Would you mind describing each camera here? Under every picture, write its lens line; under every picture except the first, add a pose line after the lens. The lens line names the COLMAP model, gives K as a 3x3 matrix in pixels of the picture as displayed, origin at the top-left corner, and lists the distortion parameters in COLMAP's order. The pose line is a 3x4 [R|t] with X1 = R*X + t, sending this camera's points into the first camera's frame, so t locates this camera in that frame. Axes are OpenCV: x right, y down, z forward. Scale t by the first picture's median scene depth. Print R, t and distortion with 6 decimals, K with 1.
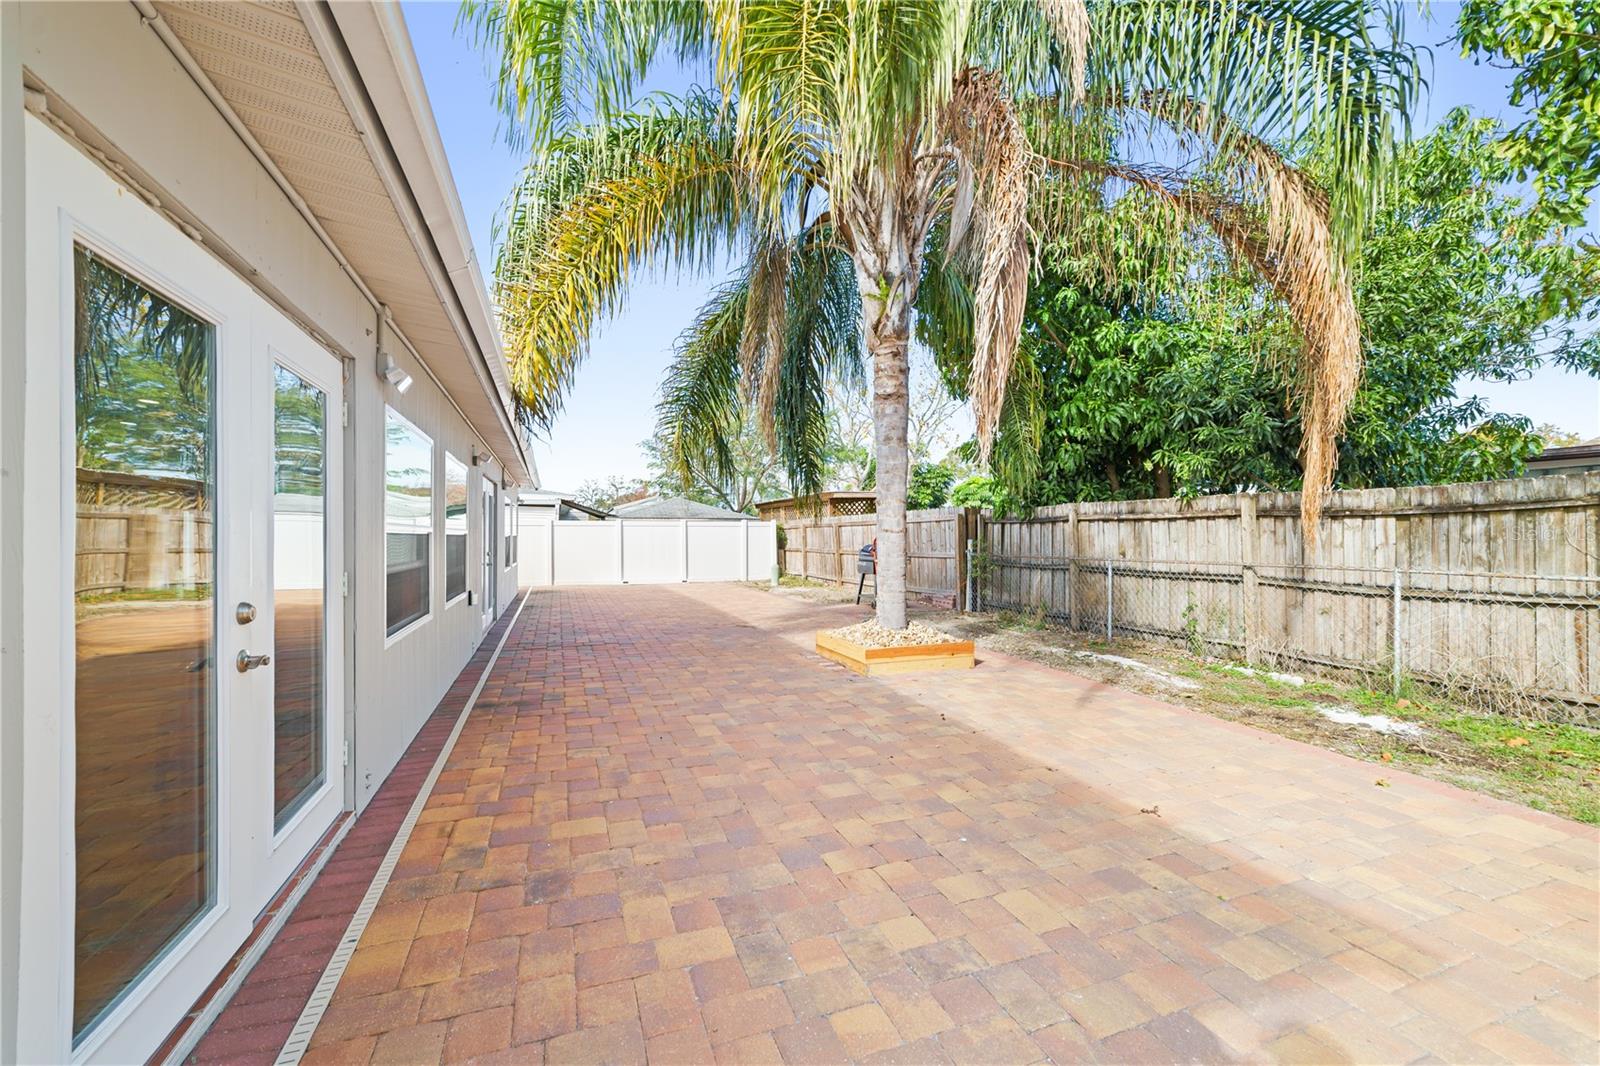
lens RADIAL K [[618.1, 0, 800.5], [0, 618.1, 537.9], [0, 0, 1]] dist [-0.018783, 0.006991]
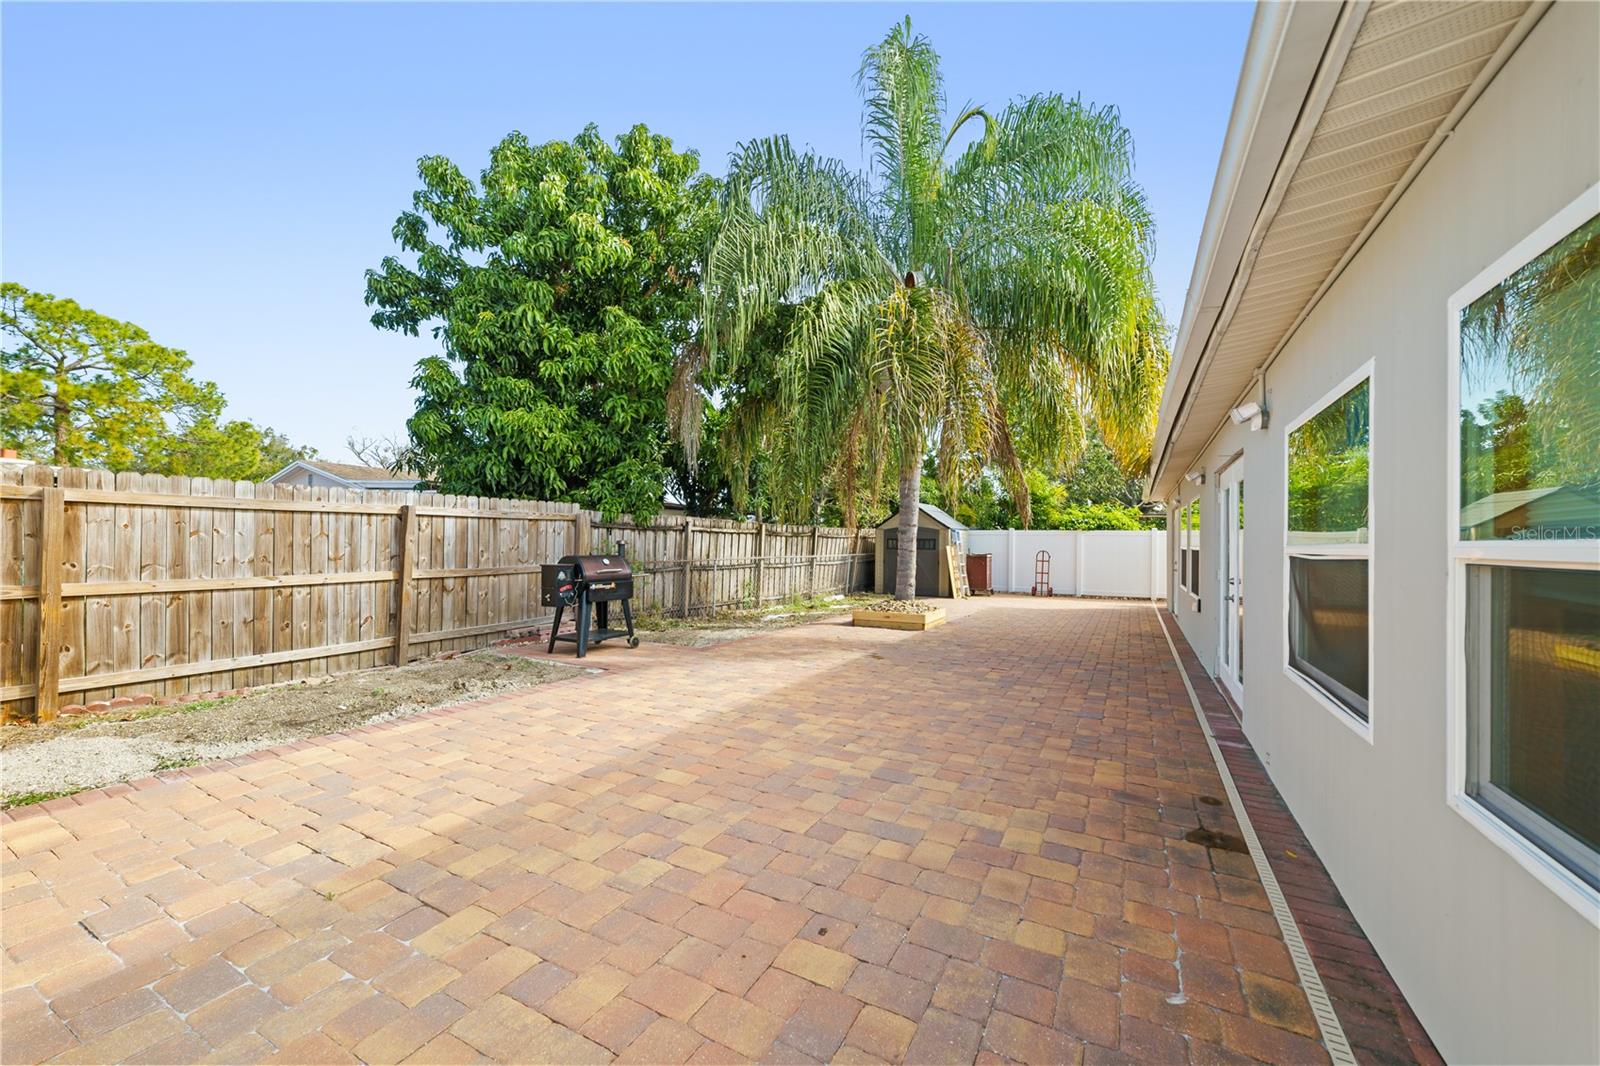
lens RADIAL K [[618.1, 0, 800.5], [0, 618.1, 537.9], [0, 0, 1]] dist [-0.018783, 0.006991]
pose [[-0.644071, -0.009111, 0.764912, -0.717808], [-0.014919, 0.999888, -0.000653, -0.016067], [-0.764821, -0.011832, -0.644135, 1.723217]]
